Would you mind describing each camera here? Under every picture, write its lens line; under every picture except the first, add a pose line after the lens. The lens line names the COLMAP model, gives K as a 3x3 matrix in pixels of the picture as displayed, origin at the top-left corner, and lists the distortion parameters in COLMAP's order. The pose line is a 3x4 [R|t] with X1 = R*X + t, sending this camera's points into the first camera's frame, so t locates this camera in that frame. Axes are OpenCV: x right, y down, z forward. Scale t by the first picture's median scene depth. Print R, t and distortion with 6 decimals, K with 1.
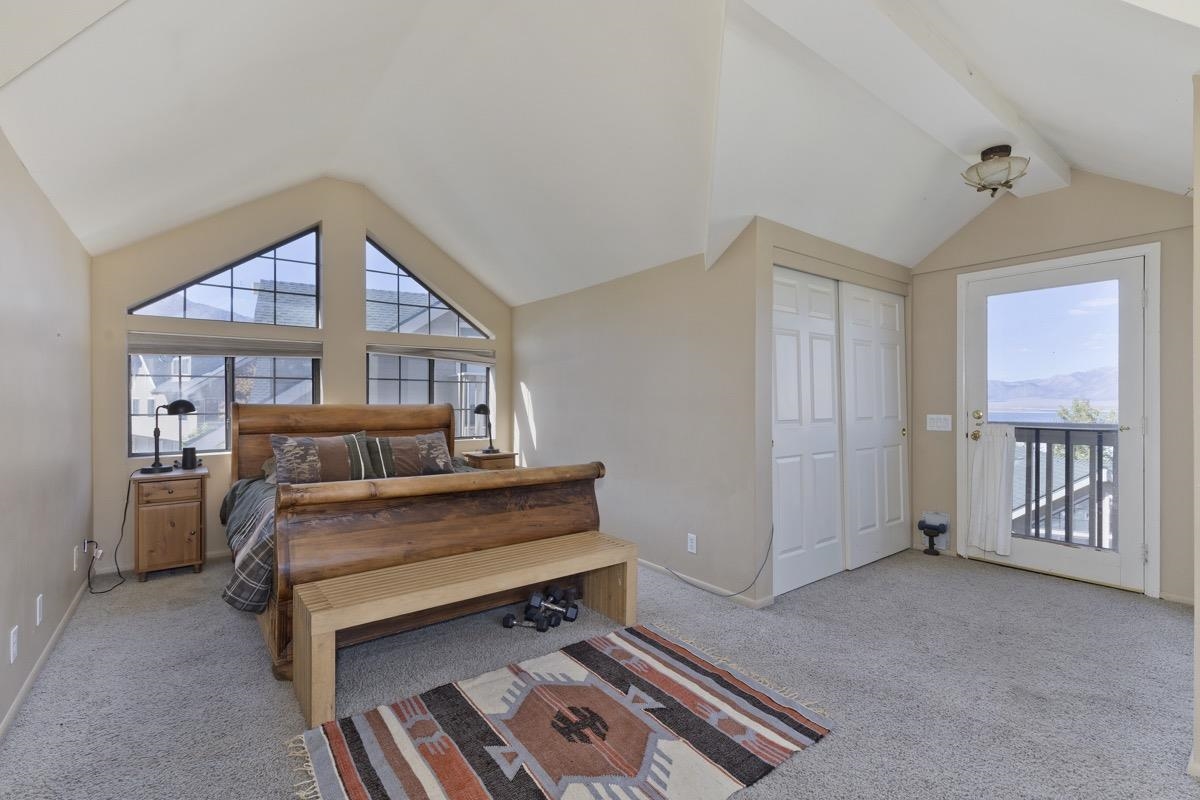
lens RADIAL K [[539.4, 0, 605.6], [0, 539.4, 397.9], [0, 0, 1]] dist [0.007496, 0.000210]
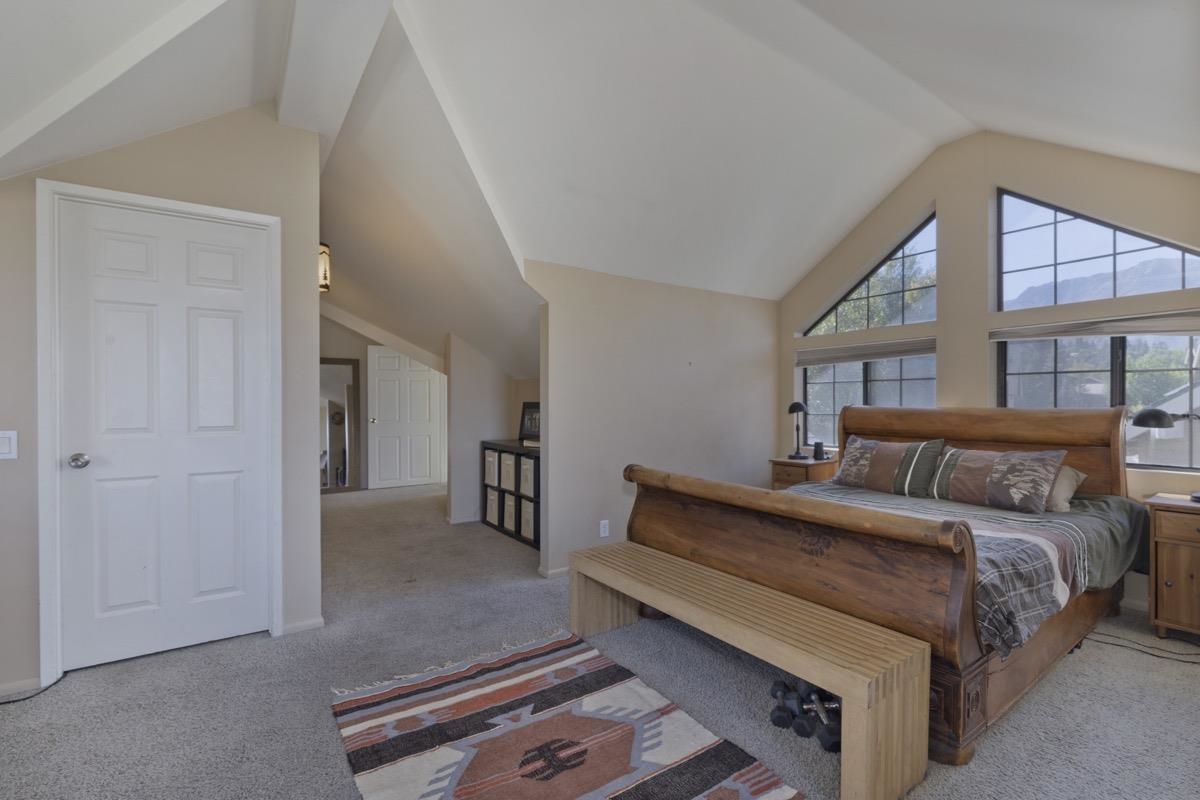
lens RADIAL K [[539.4, 0, 605.6], [0, 539.4, 397.9], [0, 0, 1]] dist [0.007496, 0.000210]
pose [[-0.041888, -0.007902, -0.999091, 0.456865], [0.007761, 0.999936, -0.008234, 0.000706], [0.999092, -0.008099, -0.041824, 0.594332]]
